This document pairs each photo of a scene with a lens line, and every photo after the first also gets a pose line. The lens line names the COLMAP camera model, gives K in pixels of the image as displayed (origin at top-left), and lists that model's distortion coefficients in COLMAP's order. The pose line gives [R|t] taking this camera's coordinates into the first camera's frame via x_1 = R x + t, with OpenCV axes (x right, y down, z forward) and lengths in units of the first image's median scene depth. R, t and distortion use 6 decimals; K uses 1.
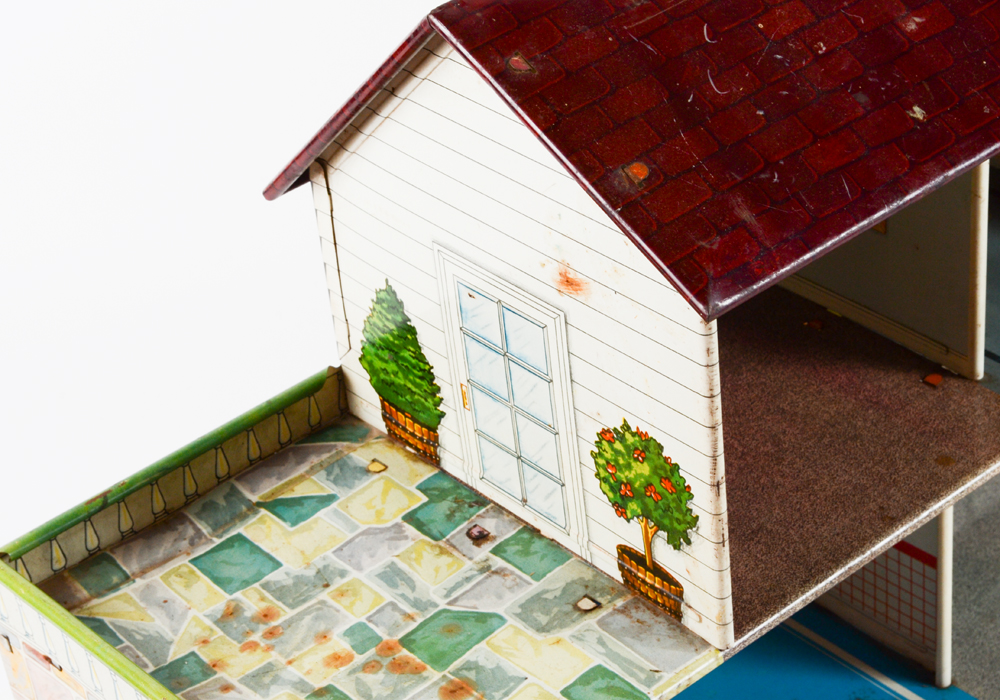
lens RADIAL K [[2443.8, 0, 482.2], [0, 2443.8, 369.8], [0, 0, 1]] dist [0.032514, 0.000000]
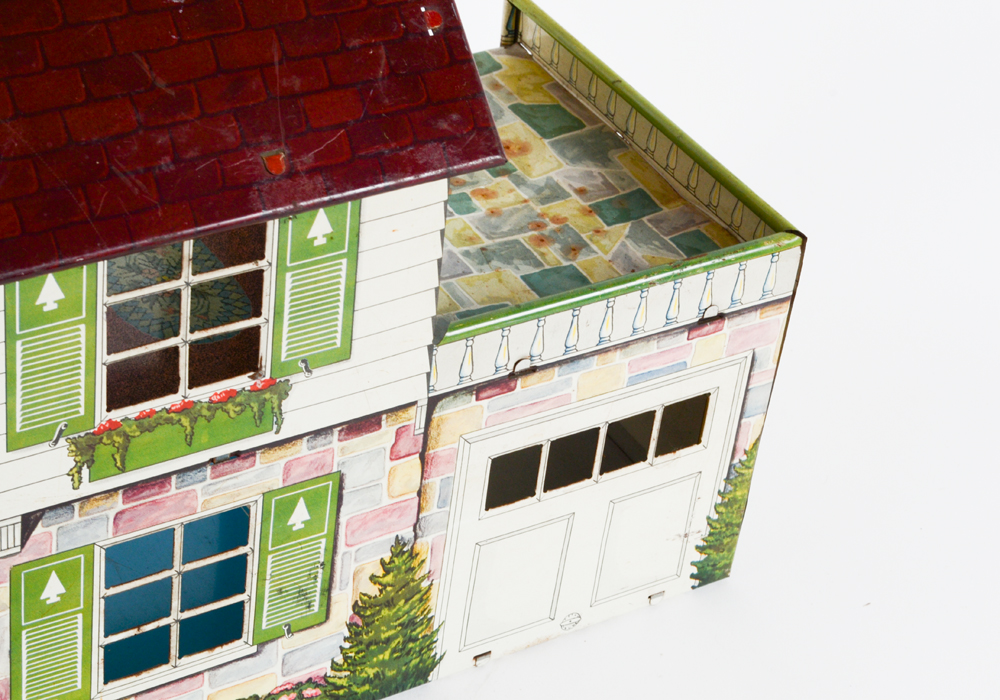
lens RADIAL K [[2443.8, 0, 500.0], [0, 2443.8, 349.6], [0, 0, 1]] dist [0.032514, 0.000000]
pose [[-0.987673, -0.089754, 0.128240, -0.220275], [0.087528, 0.362531, 0.927853, -0.925359], [-0.129770, 0.927640, -0.350206, 1.464260]]
